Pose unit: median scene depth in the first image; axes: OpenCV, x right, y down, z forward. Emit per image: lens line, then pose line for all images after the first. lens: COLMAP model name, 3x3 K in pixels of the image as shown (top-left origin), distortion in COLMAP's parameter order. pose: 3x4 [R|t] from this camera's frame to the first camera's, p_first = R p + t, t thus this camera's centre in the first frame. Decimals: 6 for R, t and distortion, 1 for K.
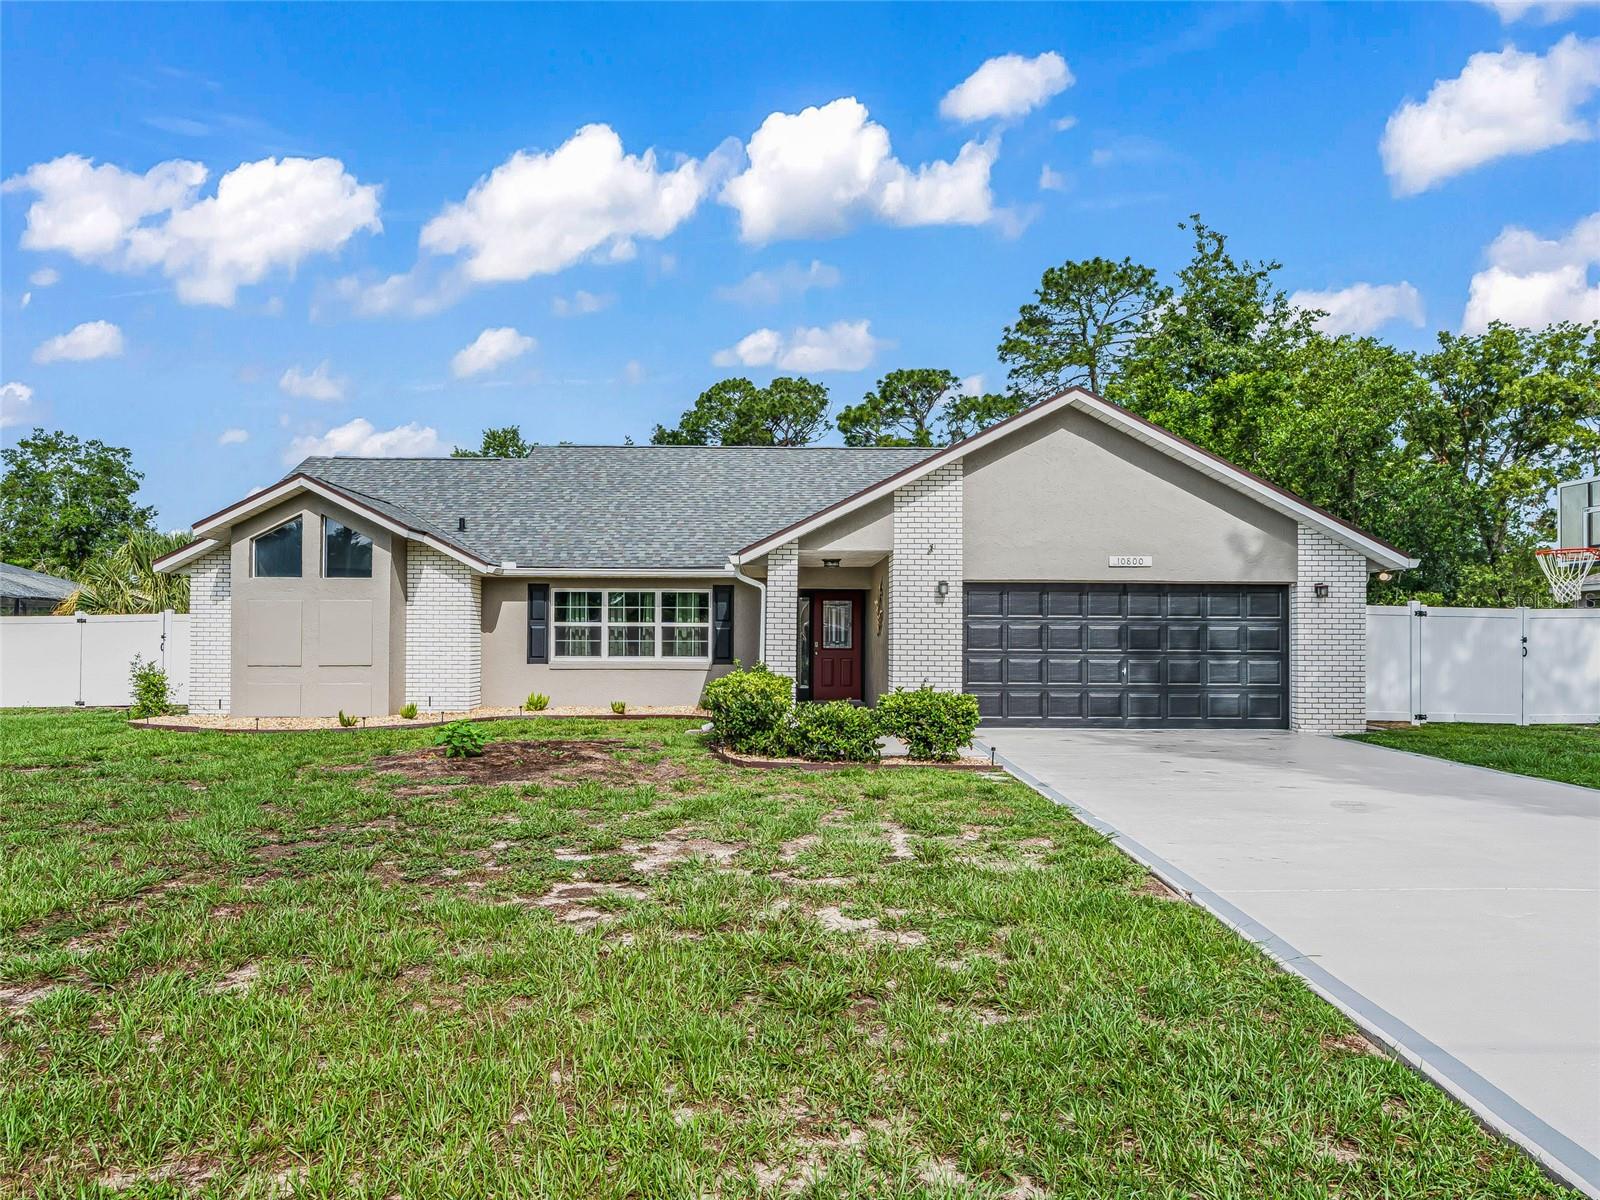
lens RADIAL K [[1122.3, 0, 795.5], [0, 1122.3, 597.4], [0, 0, 1]] dist [-0.002704, 0.002843]
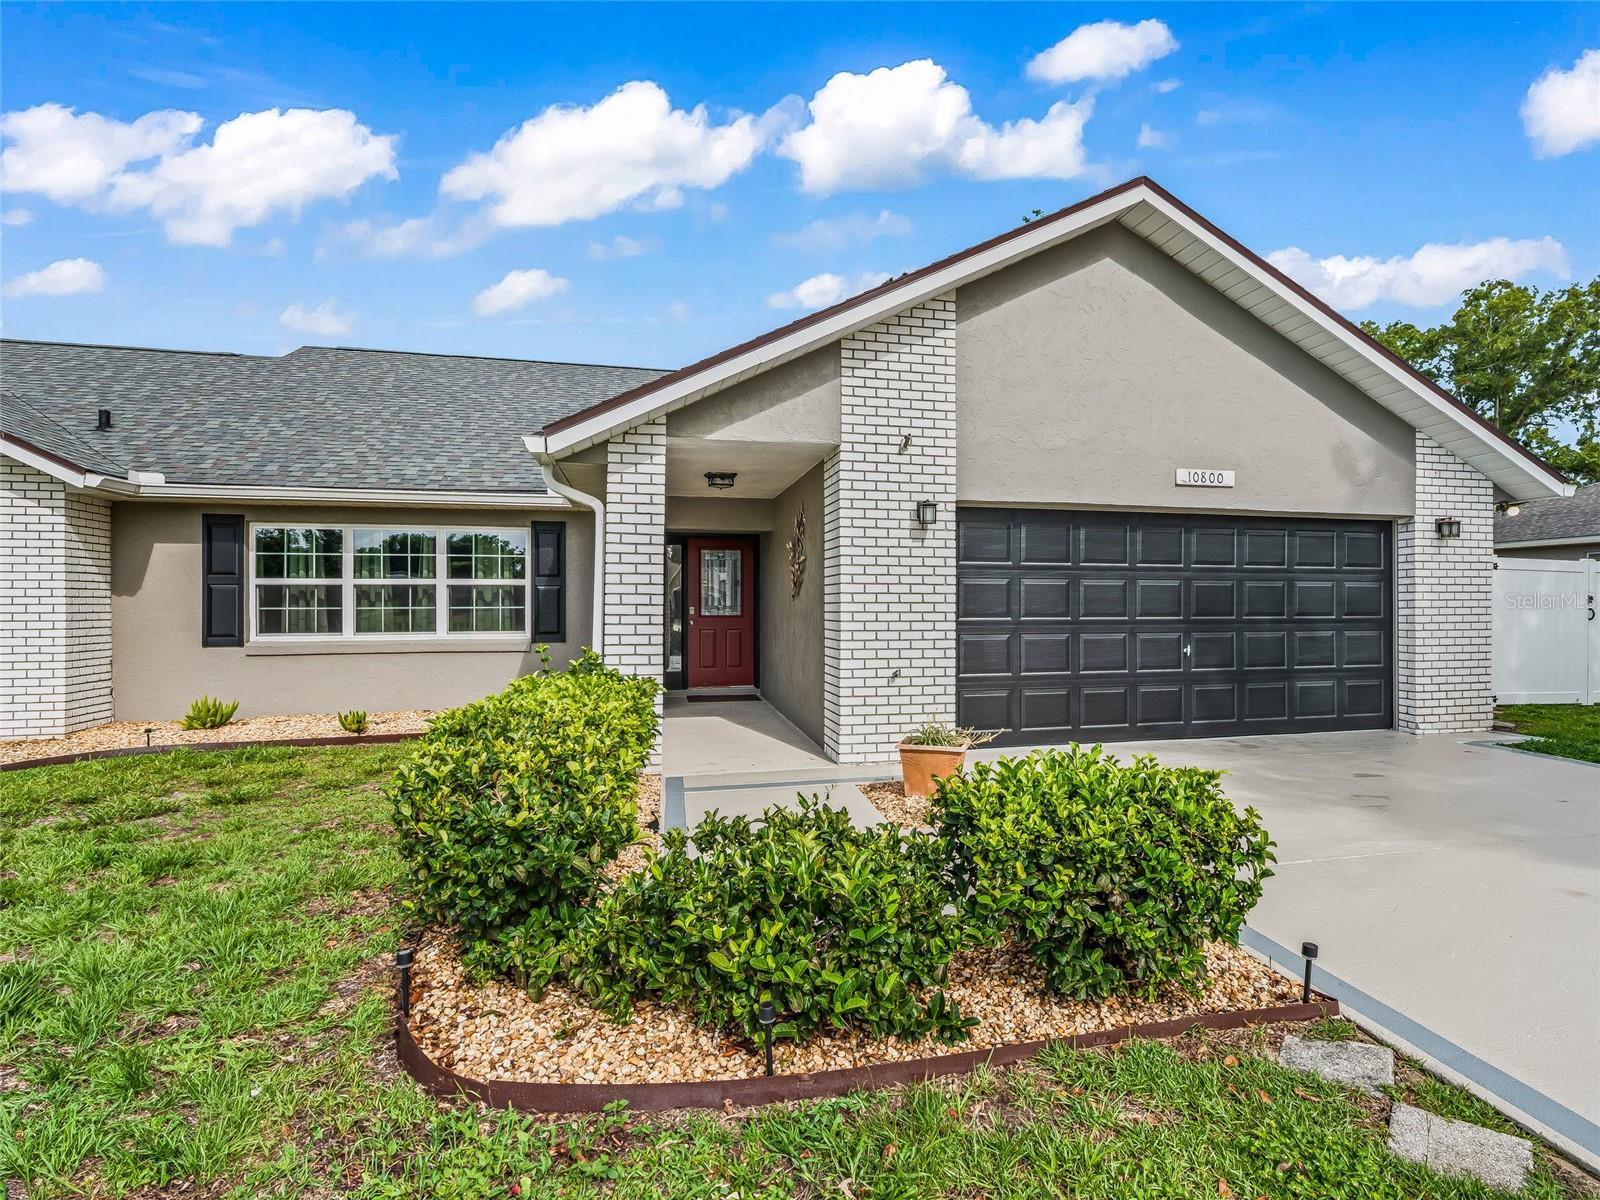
lens RADIAL K [[840.5, 0, 862.5], [0, 840.5, 597.9], [0, 0, 1]] dist [-0.003061, 0.001012]
pose [[0.972659, -0.004278, 0.232199, 0.000066], [-0.003121, 0.999499, 0.031490, 0.018096], [-0.232218, -0.031354, 0.972158, 0.495862]]
